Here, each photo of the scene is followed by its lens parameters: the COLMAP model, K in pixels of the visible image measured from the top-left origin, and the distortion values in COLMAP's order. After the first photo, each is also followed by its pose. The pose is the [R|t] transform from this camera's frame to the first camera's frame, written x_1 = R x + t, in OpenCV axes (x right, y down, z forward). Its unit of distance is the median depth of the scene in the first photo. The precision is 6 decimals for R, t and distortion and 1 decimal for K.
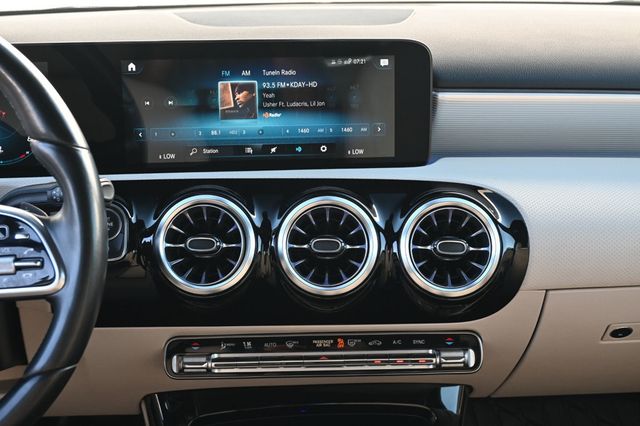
lens RADIAL K [[1067.8, 0, 319.5], [0, 1067.8, 211.8], [0, 0, 1]] dist [-0.021691, 0.000000]
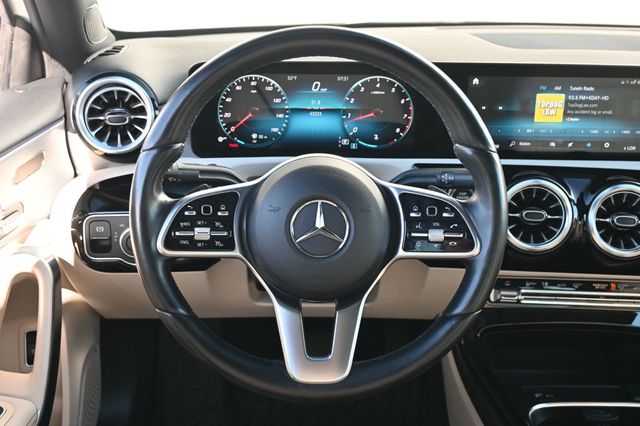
lens RADIAL K [[786.8, 0, 321.1], [0, 786.8, 214.7], [0, 0, 1]] dist [0.029512, 0.000000]
pose [[0.996721, 0.044718, -0.067438, -0.292562], [-0.042403, 0.998474, 0.035384, 0.009760], [0.068917, -0.032408, 0.997096, -0.042215]]
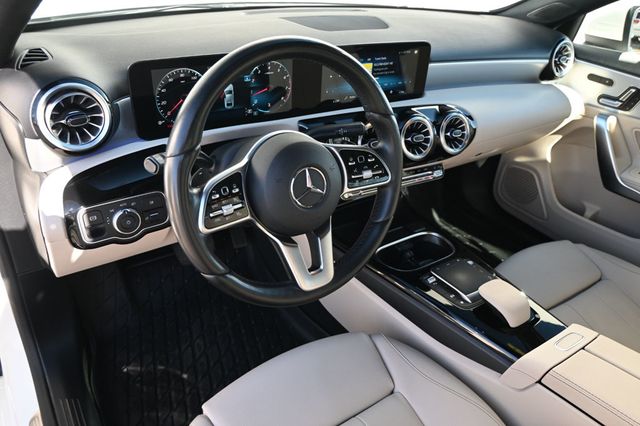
lens RADIAL K [[485.1, 0, 324.8], [0, 485.1, 212.6], [0, 0, 1]] dist [-0.006583, -0.004324]
pose [[0.864373, -0.189020, 0.465972, -0.657415], [0.067545, 0.961907, 0.264900, -0.095975], [-0.498294, -0.197498, 0.844214, 0.143905]]
